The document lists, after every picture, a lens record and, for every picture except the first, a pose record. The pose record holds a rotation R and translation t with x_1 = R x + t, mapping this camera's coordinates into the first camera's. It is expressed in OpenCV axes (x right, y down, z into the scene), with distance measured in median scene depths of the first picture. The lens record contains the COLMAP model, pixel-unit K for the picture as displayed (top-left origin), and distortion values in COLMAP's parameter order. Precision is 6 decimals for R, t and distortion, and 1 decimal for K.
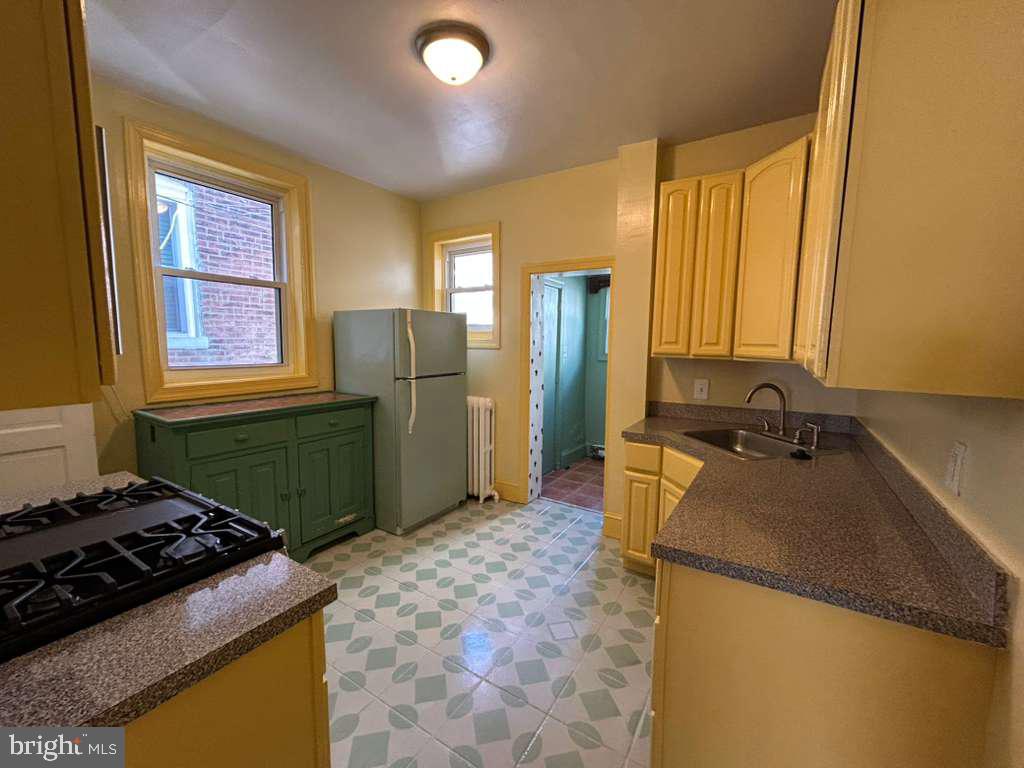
lens RADIAL K [[416.2, 0, 509.9], [0, 416.2, 382.7], [0, 0, 1]] dist [-0.000014, 0.000277]
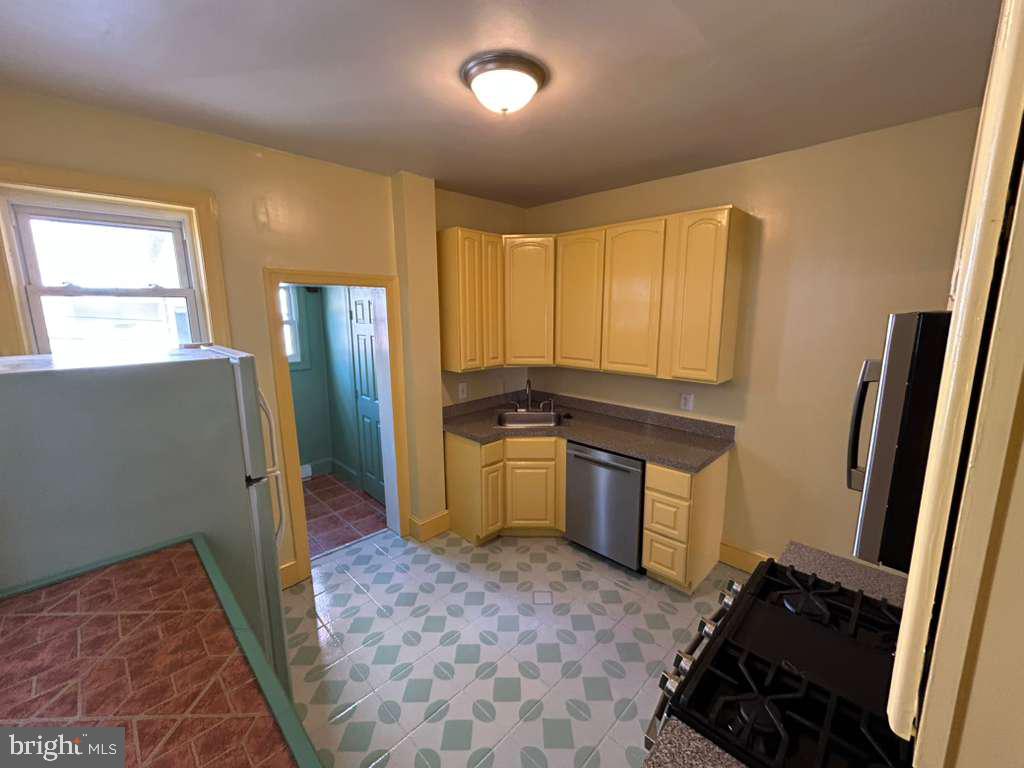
lens RADIAL K [[416.2, 0, 505.7], [0, 416.2, 384.2], [0, 0, 1]] dist [-0.000014, 0.000277]
pose [[0.228961, -0.186275, 0.955447, -0.818909], [0.116606, 0.979701, 0.163061, -0.221305], [-0.966426, 0.074076, 0.246034, 0.608716]]
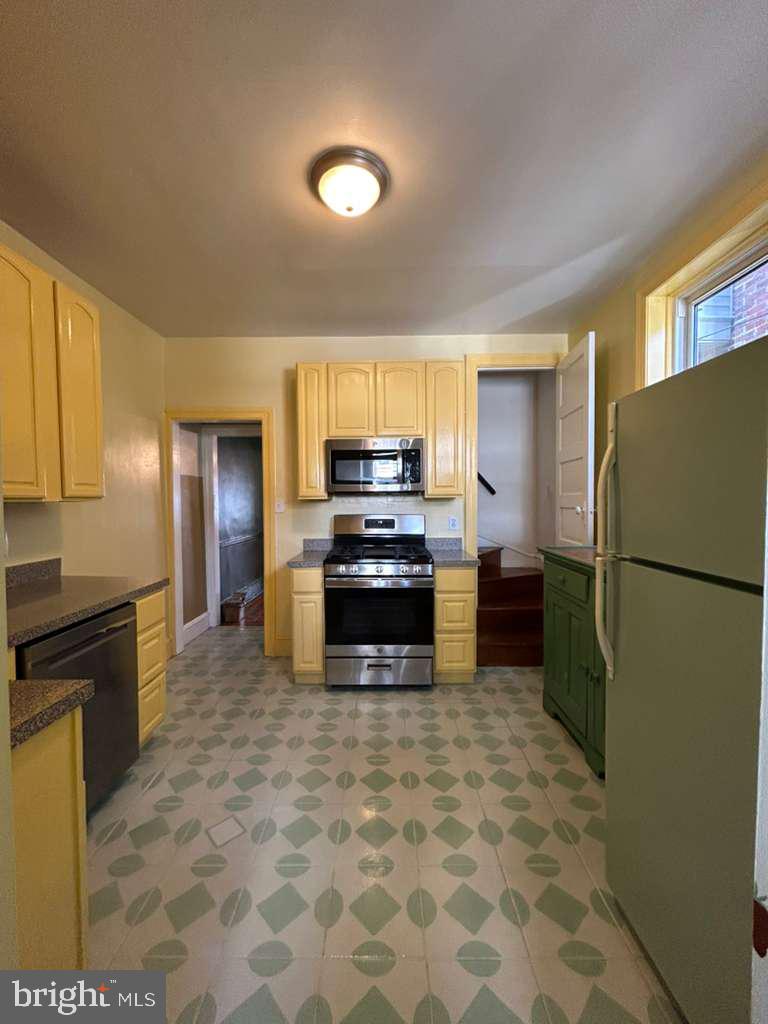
lens RADIAL K [[416.2, 0, 389.1], [0, 416.2, 511.0], [0, 0, 1]] dist [-0.000014, 0.000277]
pose [[-0.838299, 0.010780, -0.545104, 0.240452], [-0.062163, 0.991395, 0.115205, -0.115268], [0.541656, 0.130462, -0.830415, 1.443951]]
